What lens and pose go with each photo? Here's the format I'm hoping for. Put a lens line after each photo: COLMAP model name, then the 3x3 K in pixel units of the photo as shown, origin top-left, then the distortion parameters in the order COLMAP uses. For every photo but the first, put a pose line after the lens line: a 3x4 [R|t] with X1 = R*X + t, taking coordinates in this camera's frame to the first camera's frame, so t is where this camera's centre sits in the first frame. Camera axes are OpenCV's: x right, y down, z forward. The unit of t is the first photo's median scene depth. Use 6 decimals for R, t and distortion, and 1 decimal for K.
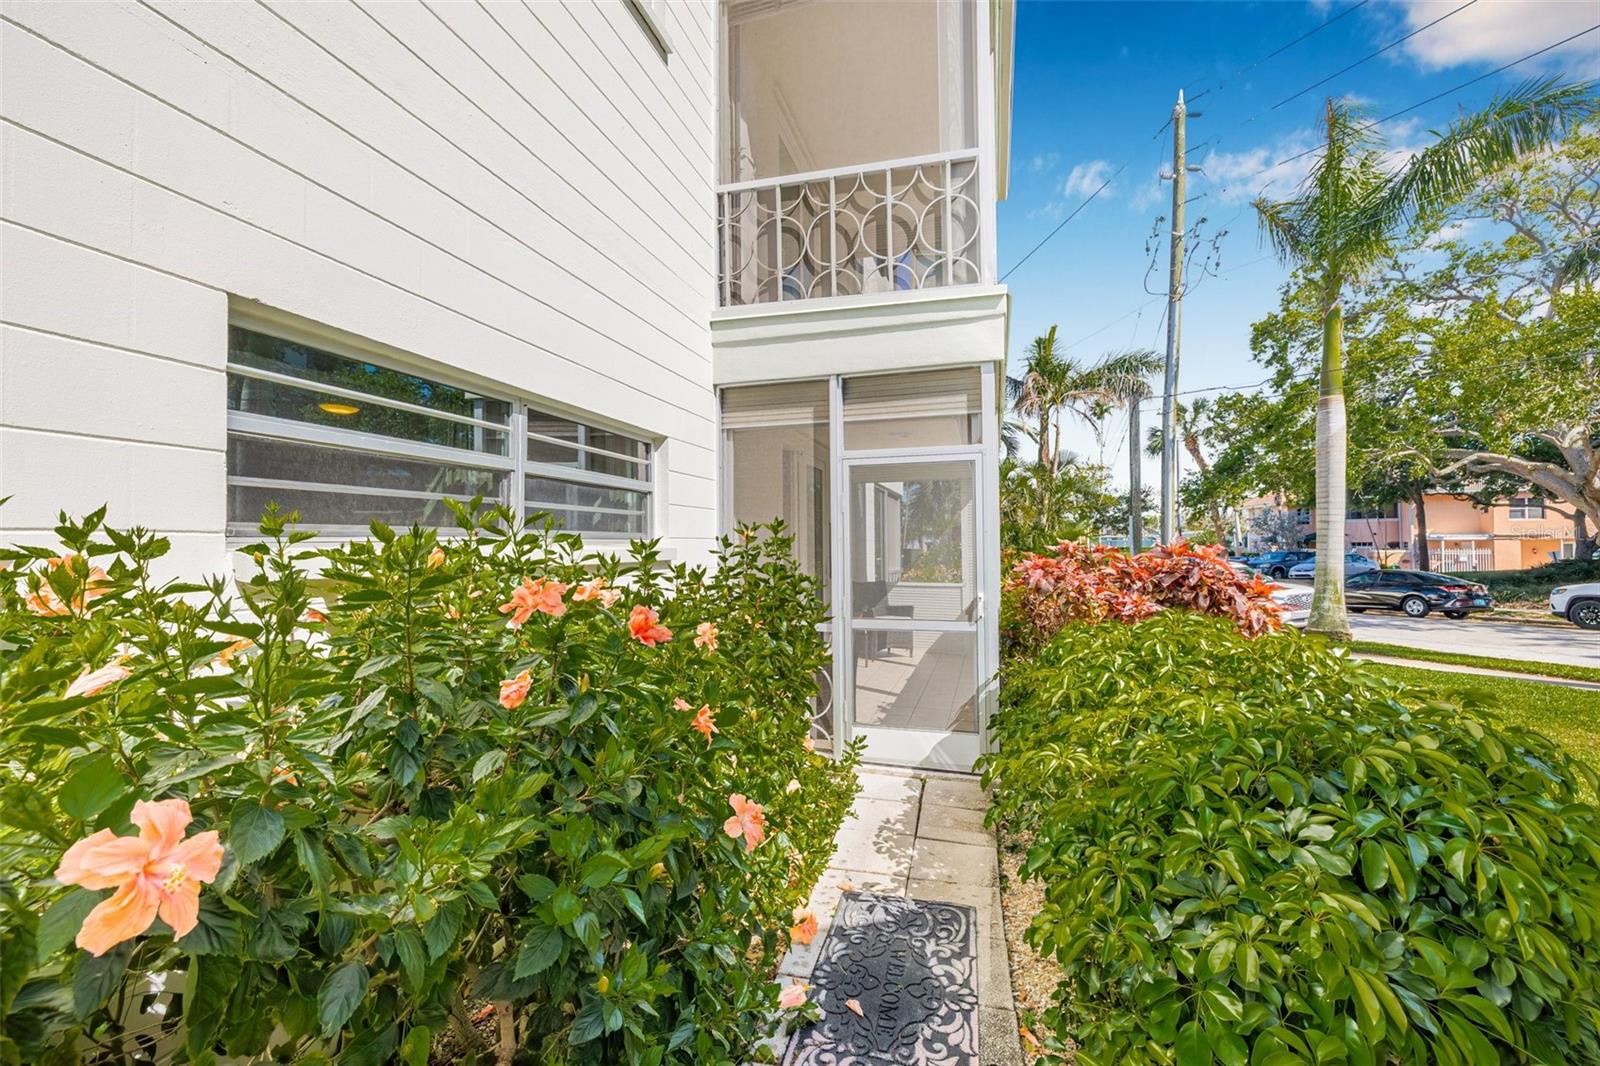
lens RADIAL K [[677.6, 0, 801.4], [0, 677.6, 537.4], [0, 0, 1]] dist [0.001749, 0.001218]
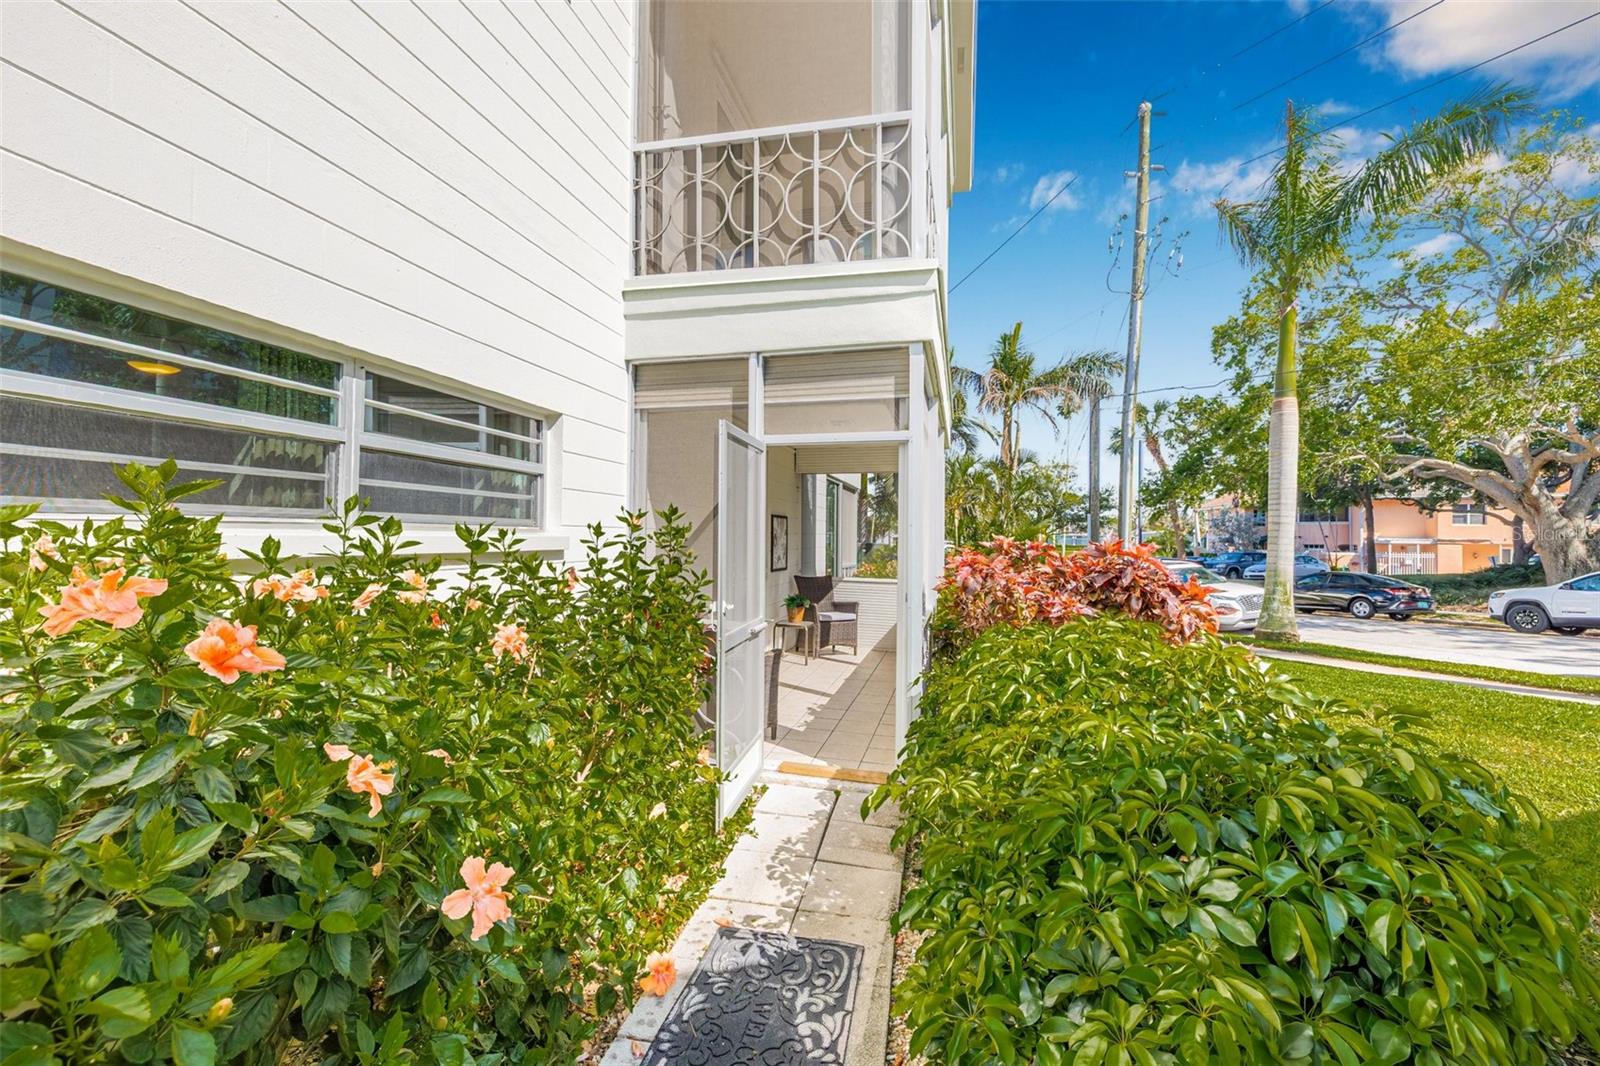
lens RADIAL K [[677.6, 0, 799.4], [0, 677.6, 534.6], [0, 0, 1]] dist [0.001749, 0.001218]
pose [[0.999025, 0.017964, 0.040319, 0.079974], [-0.018218, 0.999816, 0.005932, 0.001663], [-0.040205, -0.006661, 0.999169, 0.075613]]
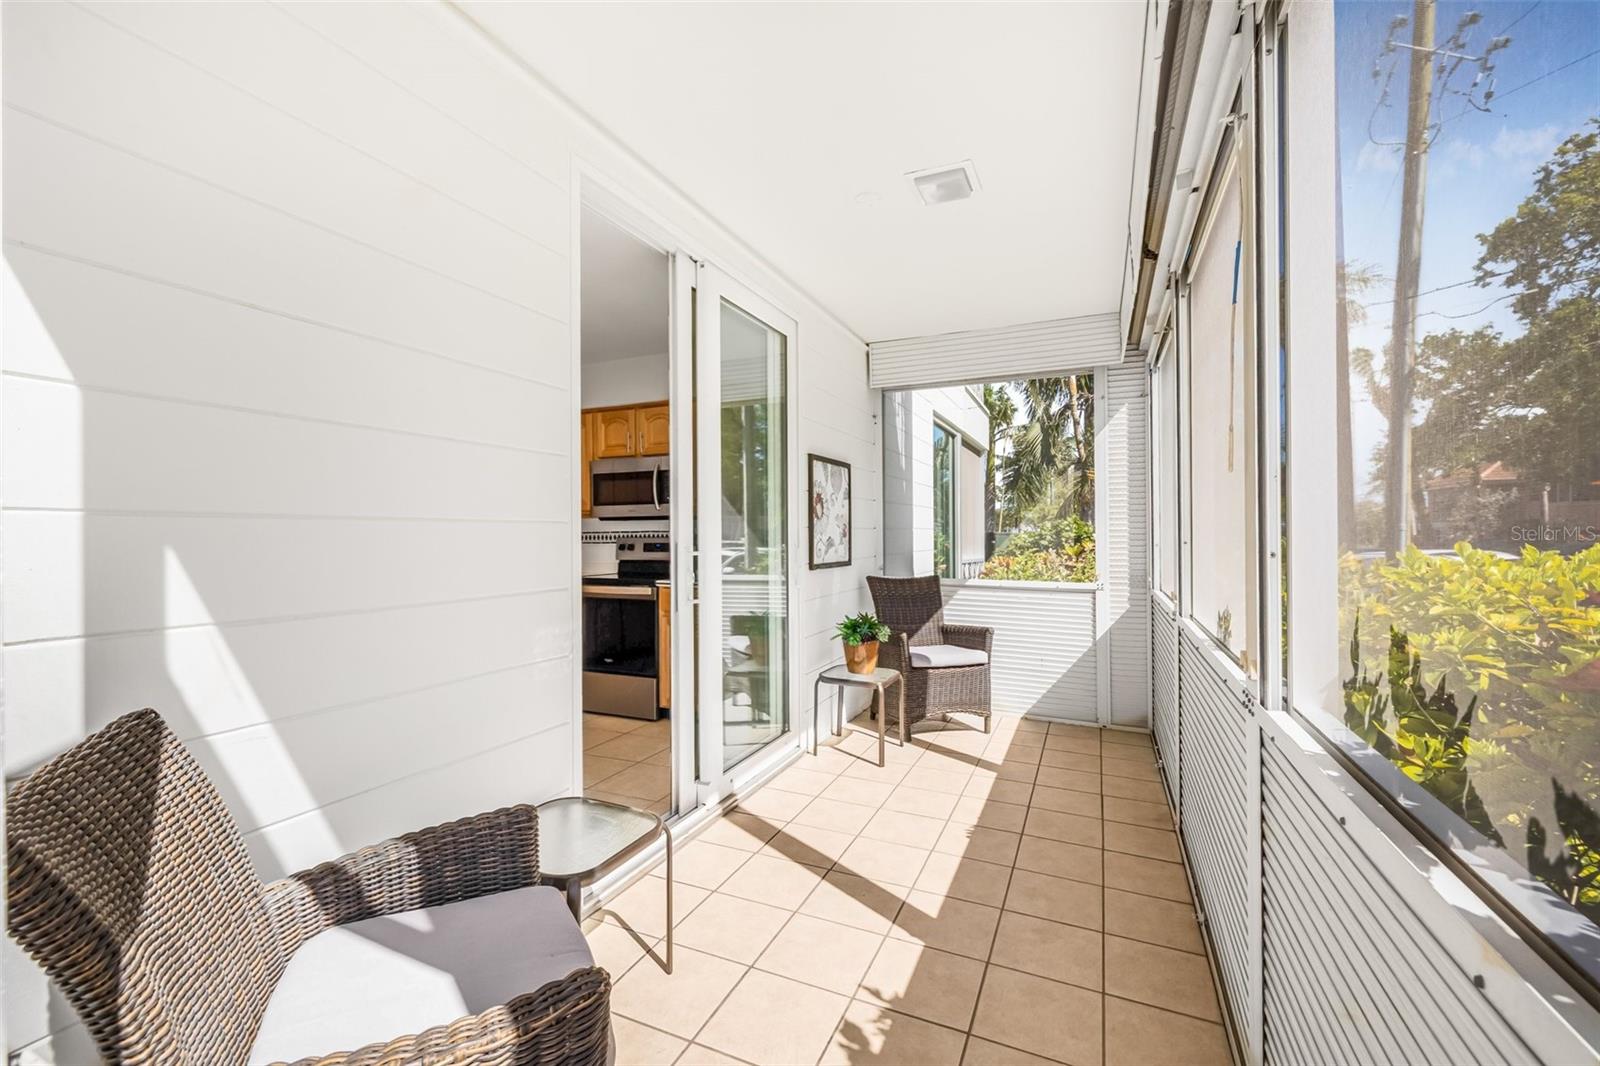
lens RADIAL K [[677.6, 0, 796.6], [0, 677.6, 536.4], [0, 0, 1]] dist [0.001749, 0.001218]
pose [[0.989937, 0.001910, -0.141495, 0.185416], [-0.000235, 0.999930, 0.011850, 0.057208], [0.141507, -0.011698, 0.989868, 0.976309]]
